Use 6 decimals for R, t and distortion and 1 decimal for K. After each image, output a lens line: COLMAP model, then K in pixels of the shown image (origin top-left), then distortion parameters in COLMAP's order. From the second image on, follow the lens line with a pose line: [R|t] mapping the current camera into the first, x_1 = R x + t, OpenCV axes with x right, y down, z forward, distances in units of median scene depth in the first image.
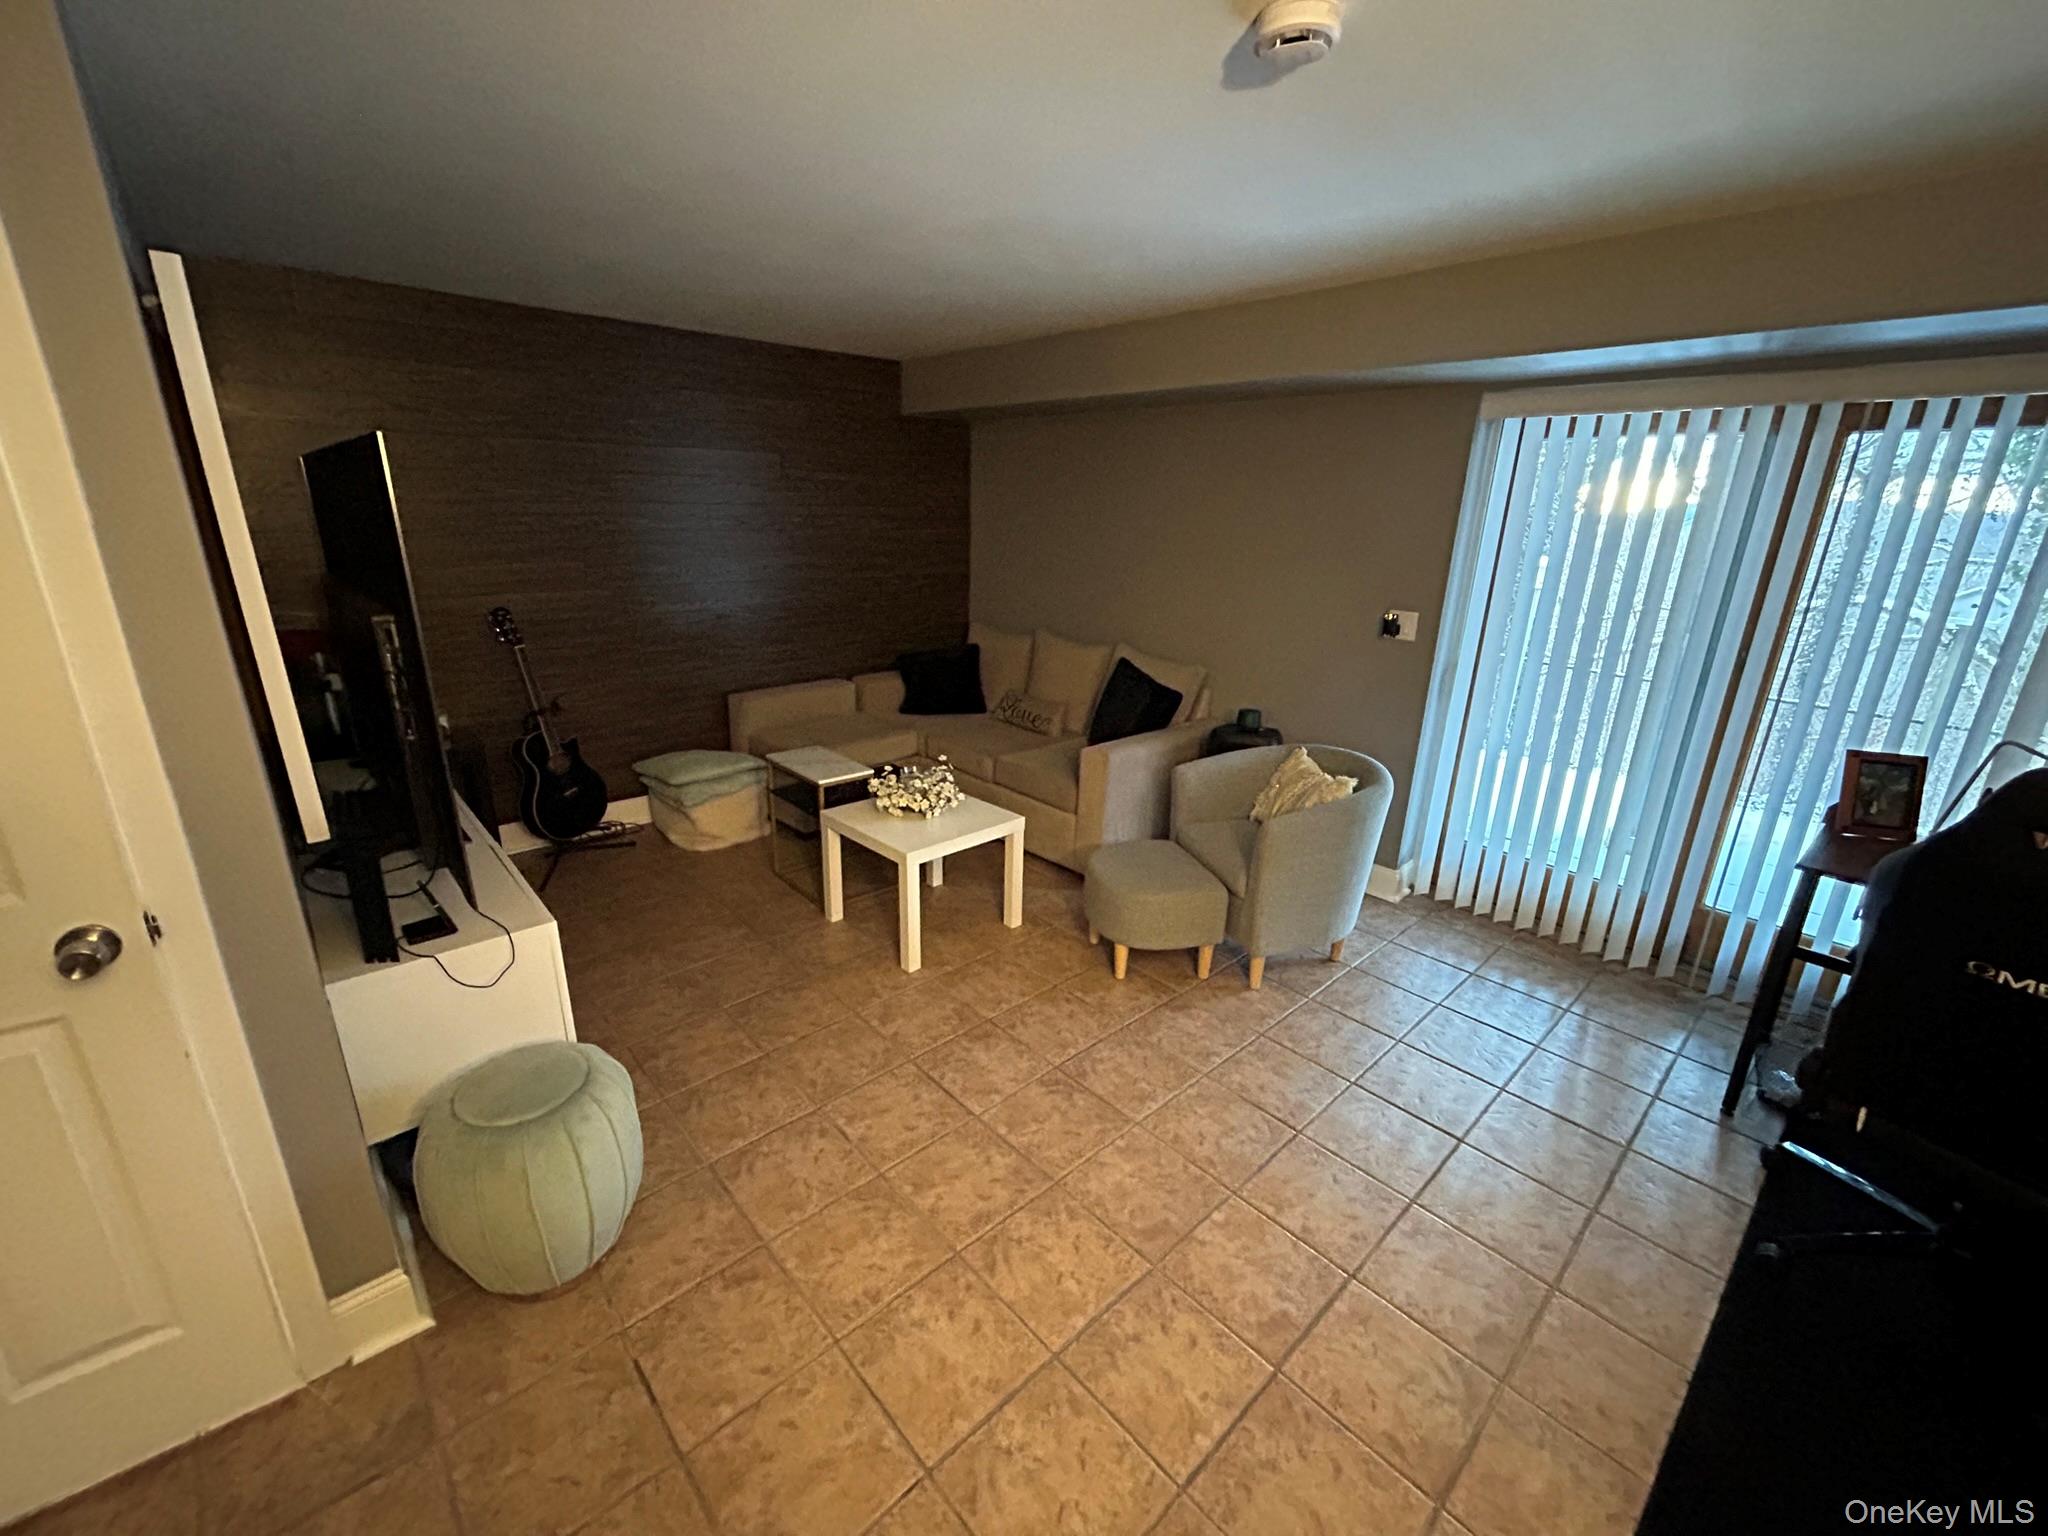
lens RADIAL K [[828.0, 0, 1022.8], [0, 828.0, 767.3], [0, 0, 1]] dist [-0.001454, 0.000434]
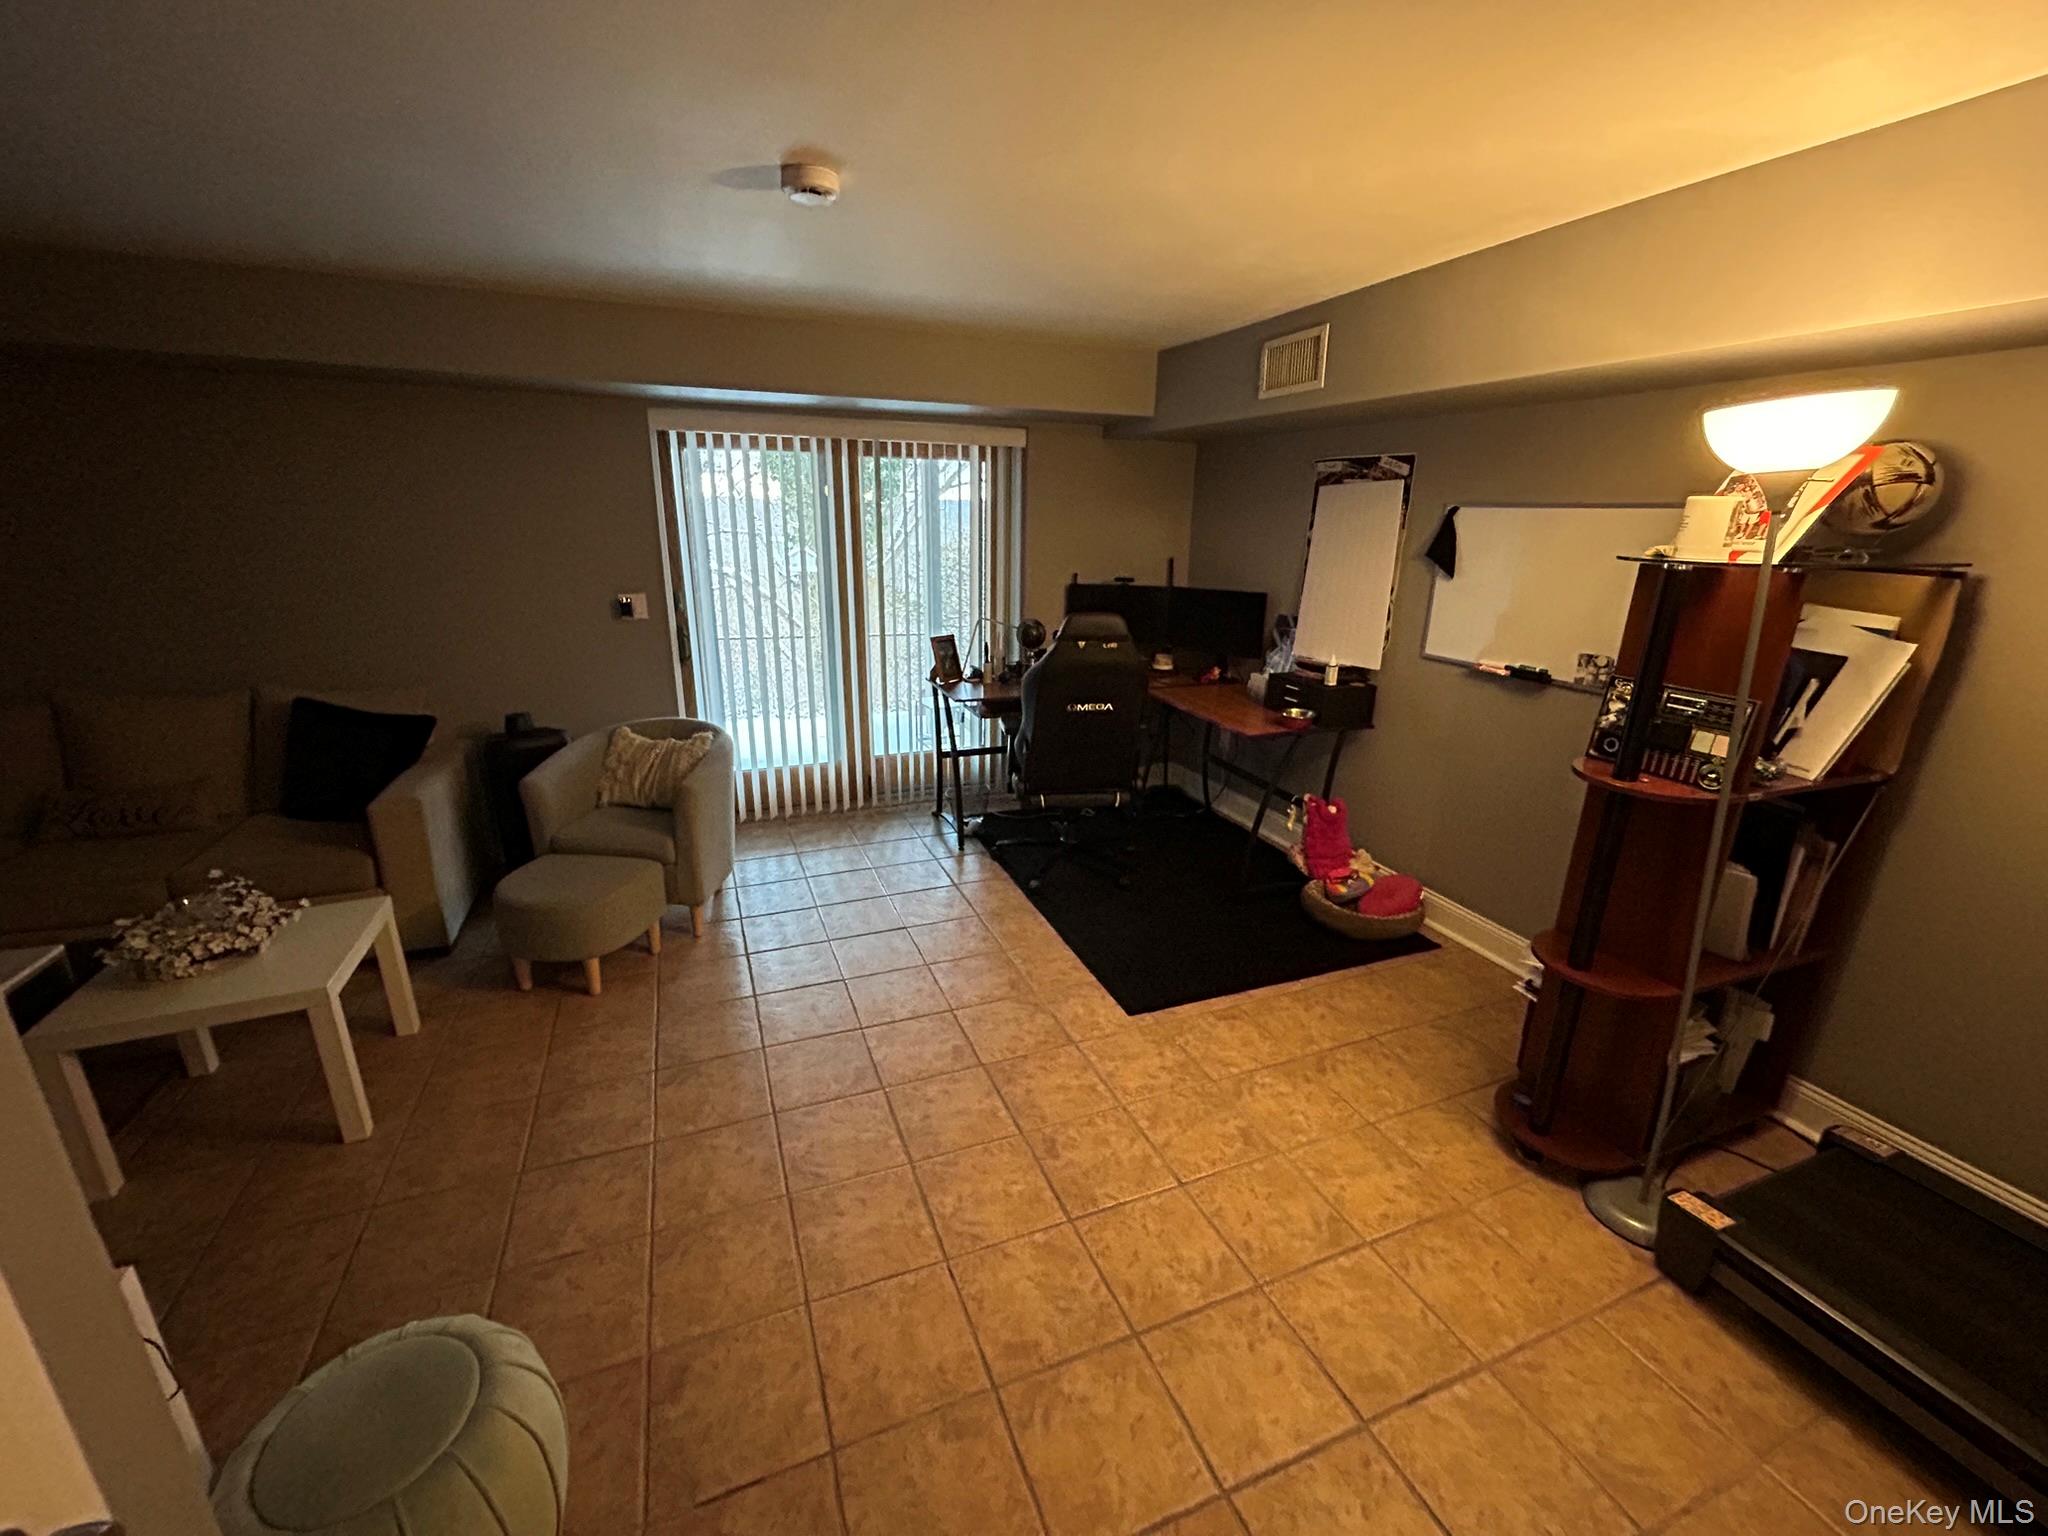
lens RADIAL K [[828.0, 0, 1016.5], [0, 828.0, 766.9], [0, 0, 1]] dist [-0.001454, 0.000434]
pose [[0.358611, -0.296351, 0.885197, -0.496218], [0.281443, 0.938468, 0.200167, -0.051077], [-0.890049, 0.177351, 0.419951, 0.108745]]
